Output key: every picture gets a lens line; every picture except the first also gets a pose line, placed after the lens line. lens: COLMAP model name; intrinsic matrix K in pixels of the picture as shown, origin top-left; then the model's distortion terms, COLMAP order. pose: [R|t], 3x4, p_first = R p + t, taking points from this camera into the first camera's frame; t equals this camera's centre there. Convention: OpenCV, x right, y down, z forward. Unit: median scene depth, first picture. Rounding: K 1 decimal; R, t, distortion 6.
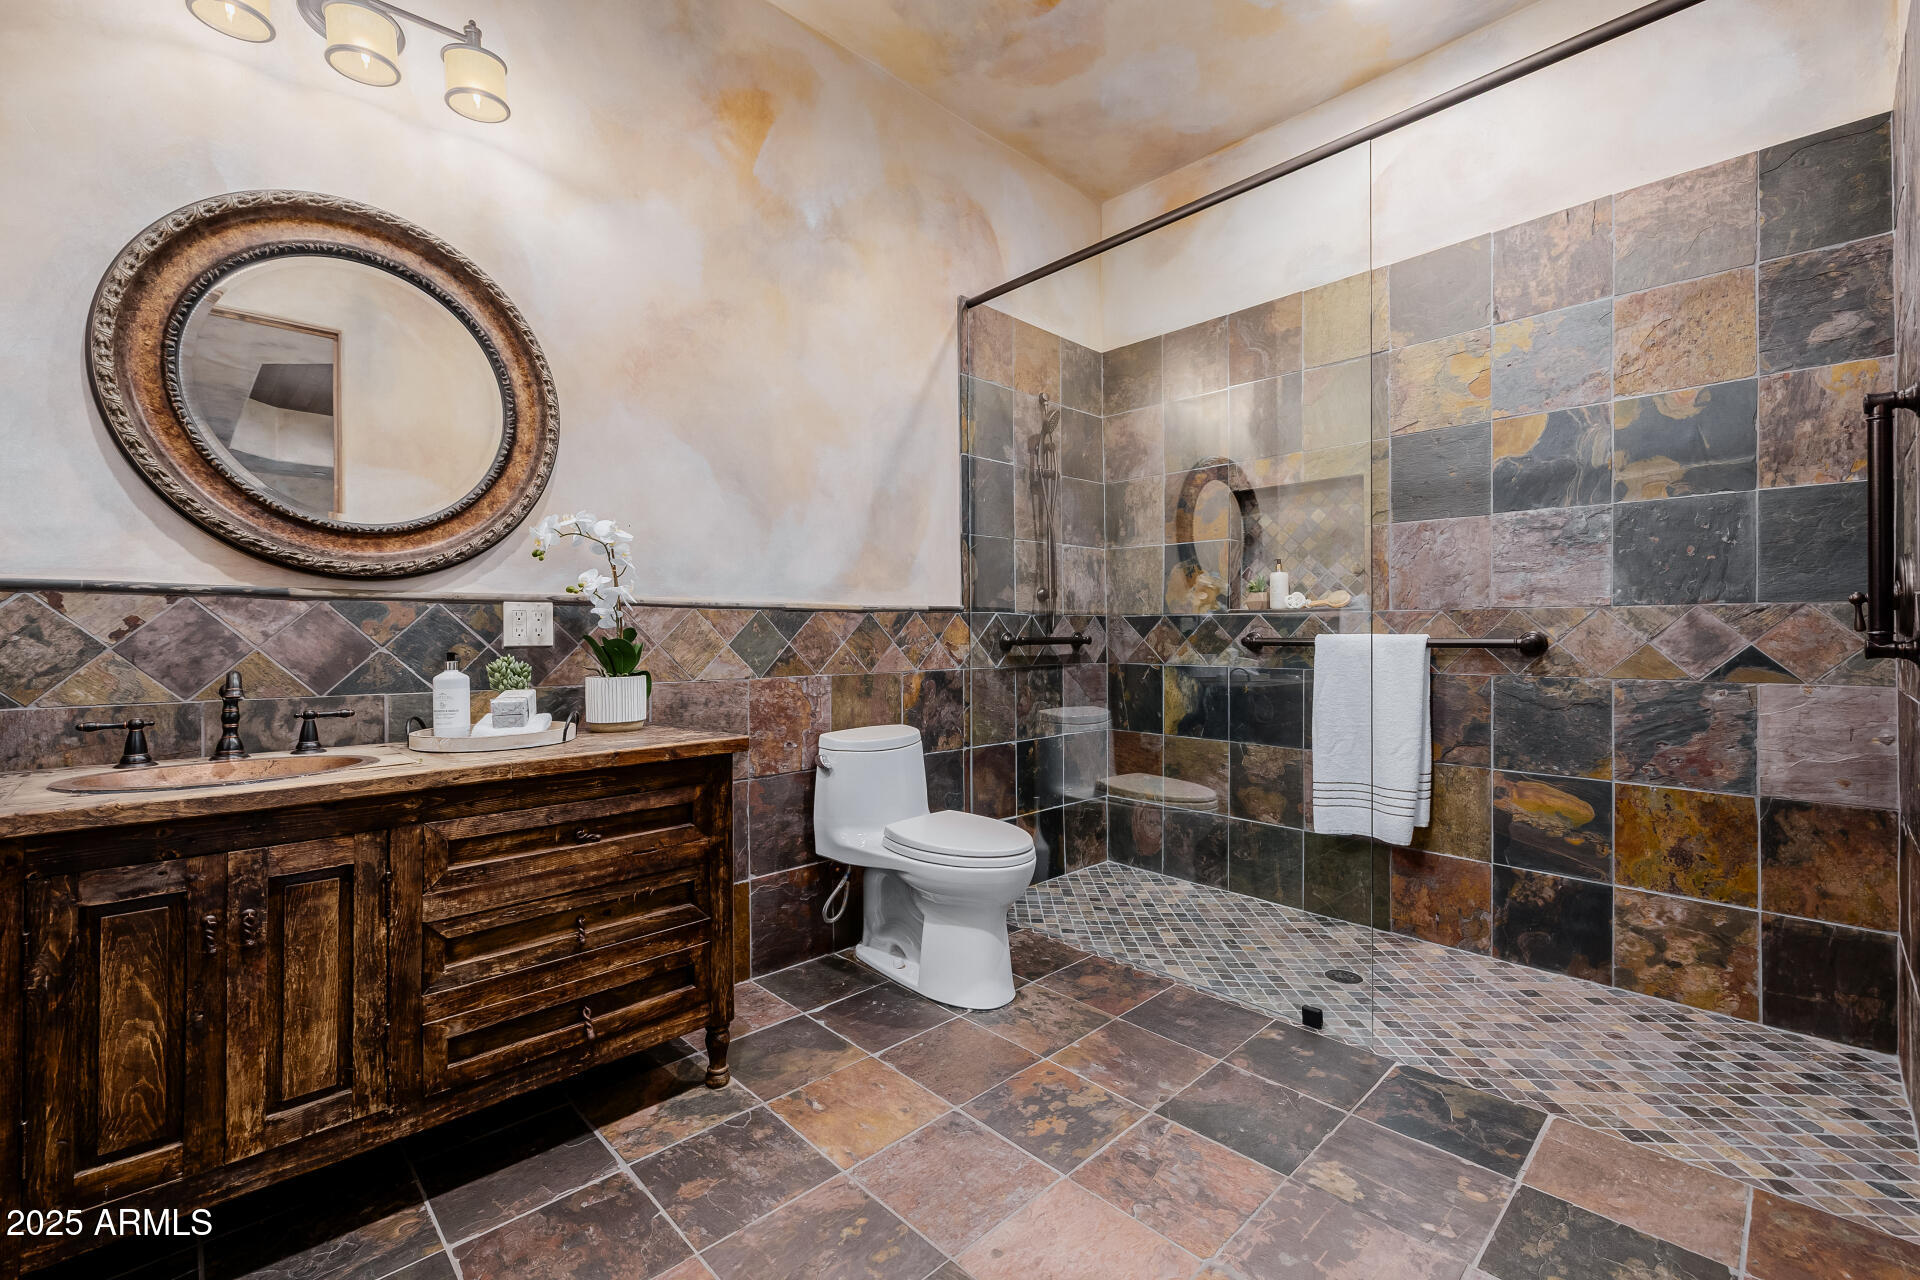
lens RADIAL K [[815.6, 0, 964.4], [0, 815.6, 638.7], [0, 0, 1]] dist [0.001381, 0.000174]
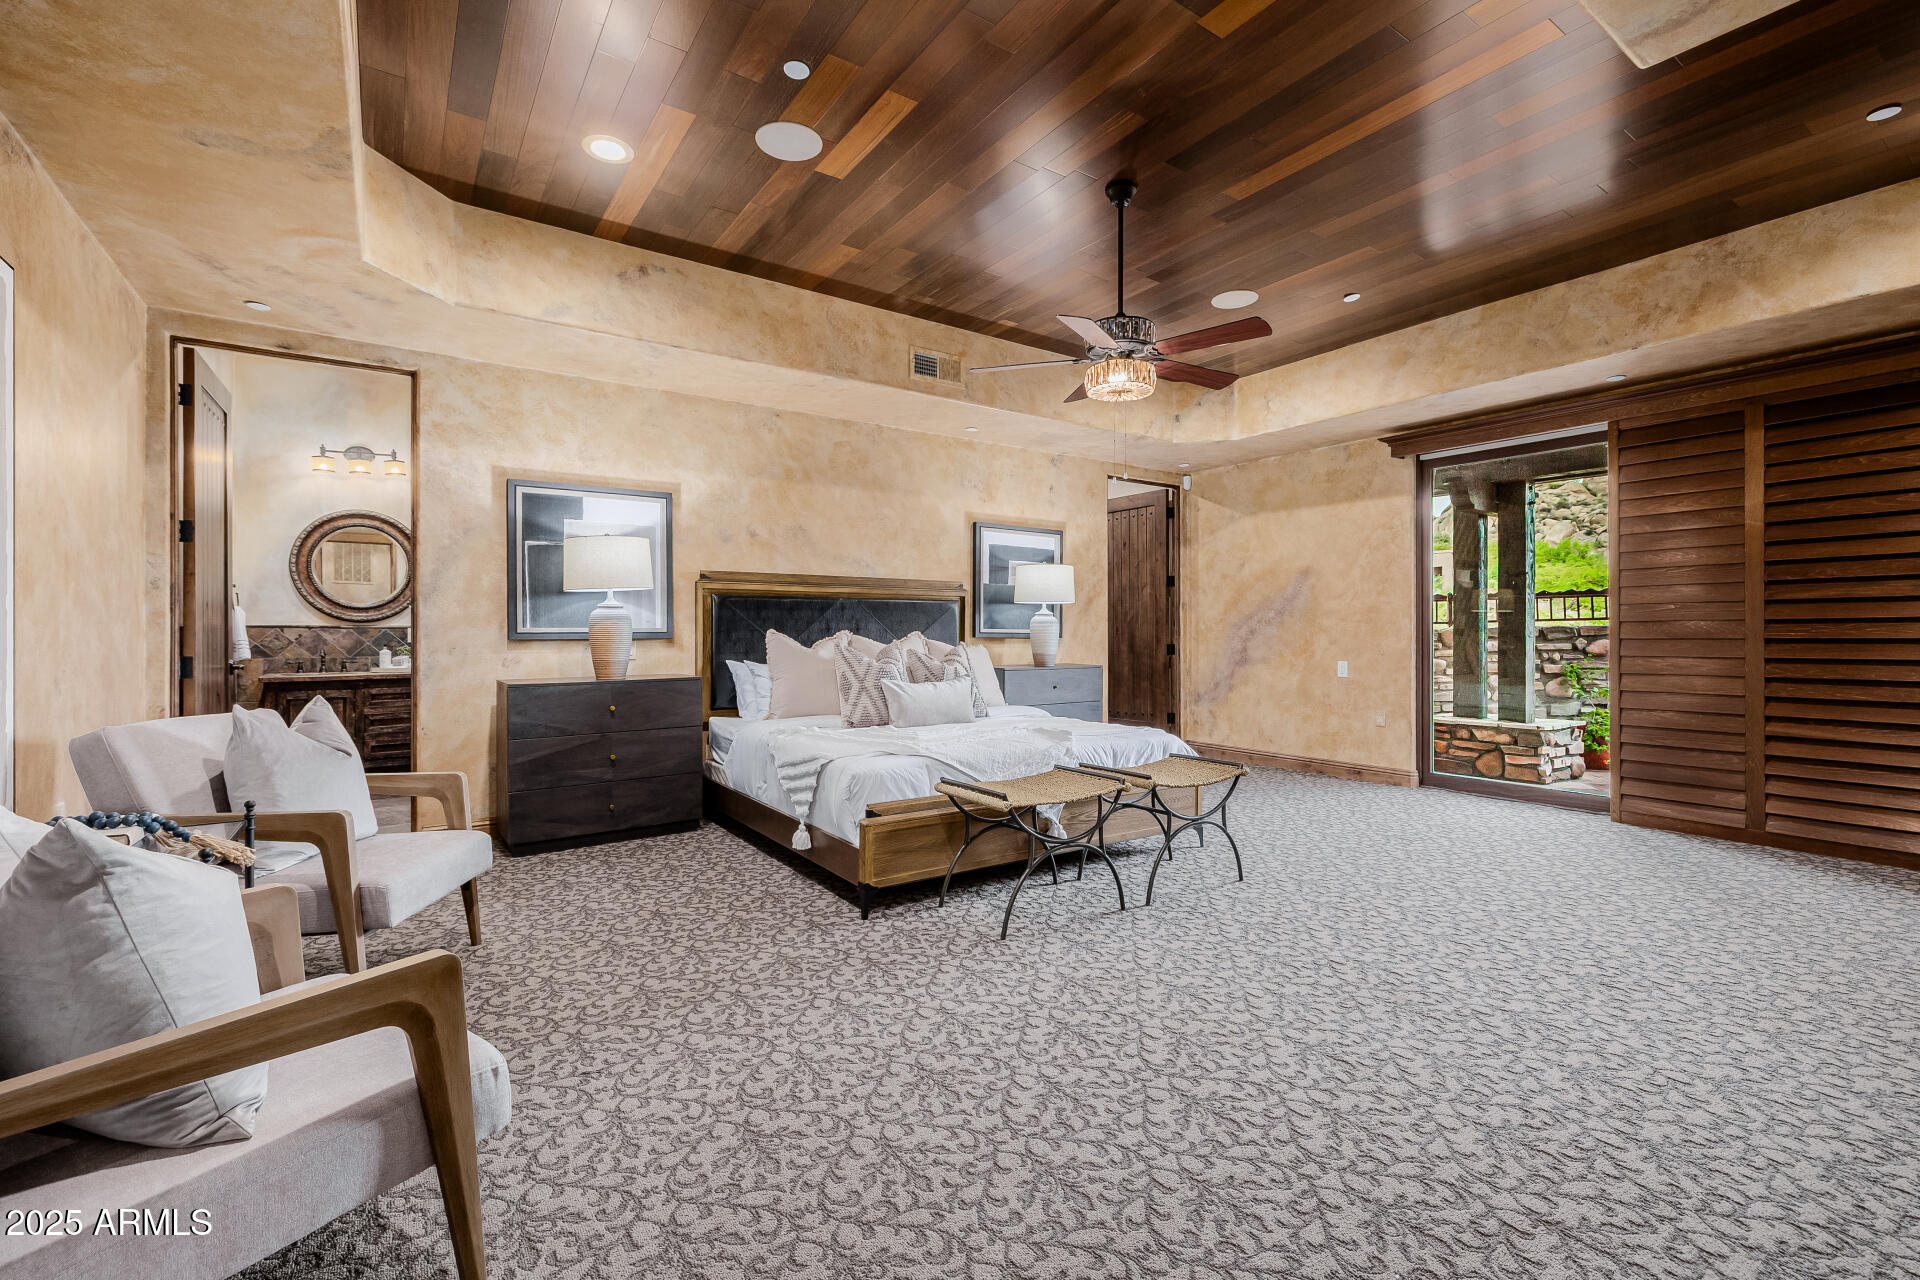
lens RADIAL K [[815.6, 0, 955.8], [0, 815.6, 634.9], [0, 0, 1]] dist [0.001381, 0.000174]
pose [[0.987476, -0.001923, -0.157760, 2.485252], [0.001113, 0.999986, -0.005223, -0.000958], [0.157768, 0.004982, 0.987464, -2.173016]]
